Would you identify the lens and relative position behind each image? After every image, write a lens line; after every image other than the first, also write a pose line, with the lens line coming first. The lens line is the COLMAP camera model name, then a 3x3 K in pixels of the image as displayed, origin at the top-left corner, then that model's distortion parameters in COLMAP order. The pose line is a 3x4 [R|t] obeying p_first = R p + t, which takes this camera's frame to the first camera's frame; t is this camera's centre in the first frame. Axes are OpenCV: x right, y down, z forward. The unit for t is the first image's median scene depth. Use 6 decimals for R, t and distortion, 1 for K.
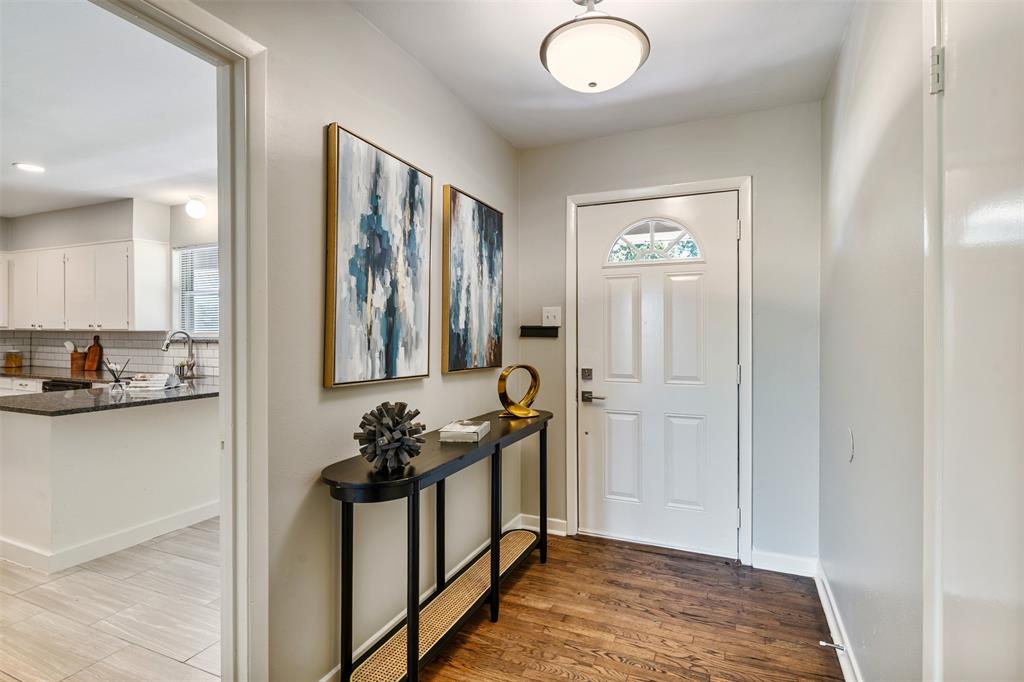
lens RADIAL K [[512.4, 0, 506.8], [0, 512.4, 335.4], [0, 0, 1]] dist [-0.001484, -0.000173]
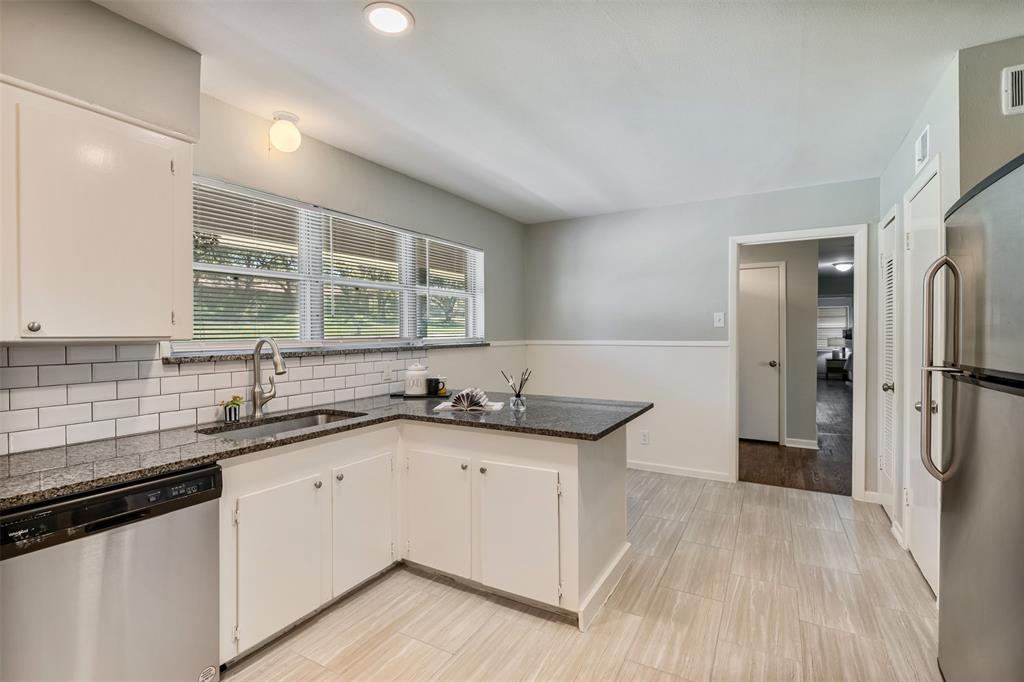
lens RADIAL K [[469.5, 0, 511.3], [0, 469.5, 340.7], [0, 0, 1]] dist [-0.002937, 0.000184]
pose [[0.104921, -0.016467, 0.994344, -1.096898], [0.012142, 0.999810, 0.015276, -0.010861], [-0.994406, 0.010470, 0.105100, 0.658410]]
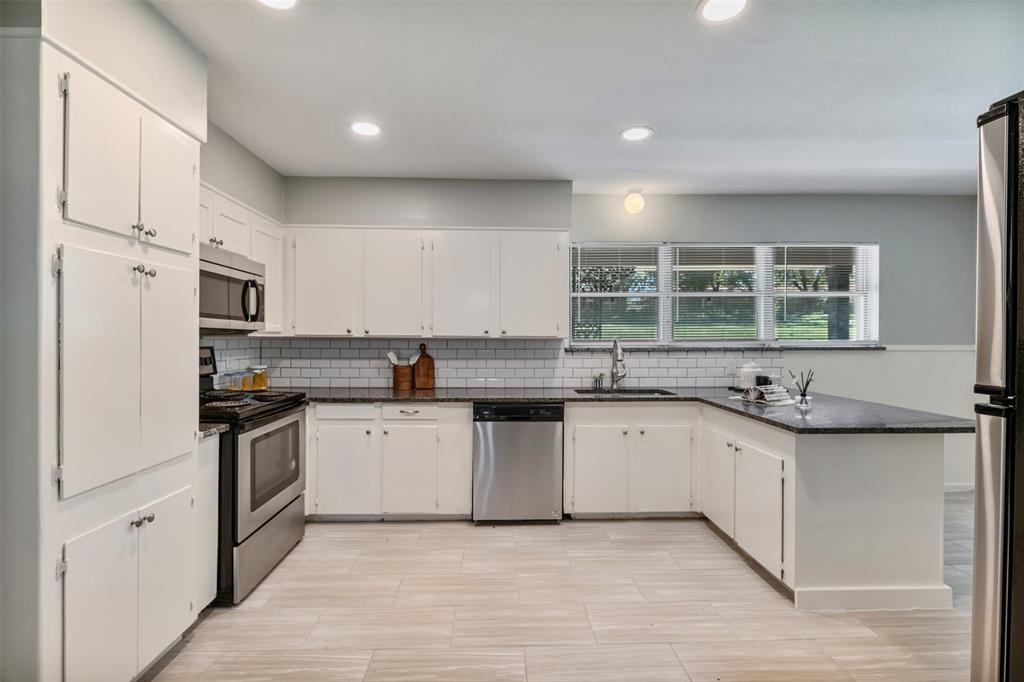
lens RADIAL K [[465.2, 0, 510.5], [0, 465.2, 342.4], [0, 0, 1]] dist [-0.004299, -0.000075]
pose [[0.902579, -0.005176, 0.430493, -1.122168], [0.002773, 0.999977, 0.006207, -0.006920], [-0.430515, -0.004409, 0.902573, 0.343379]]
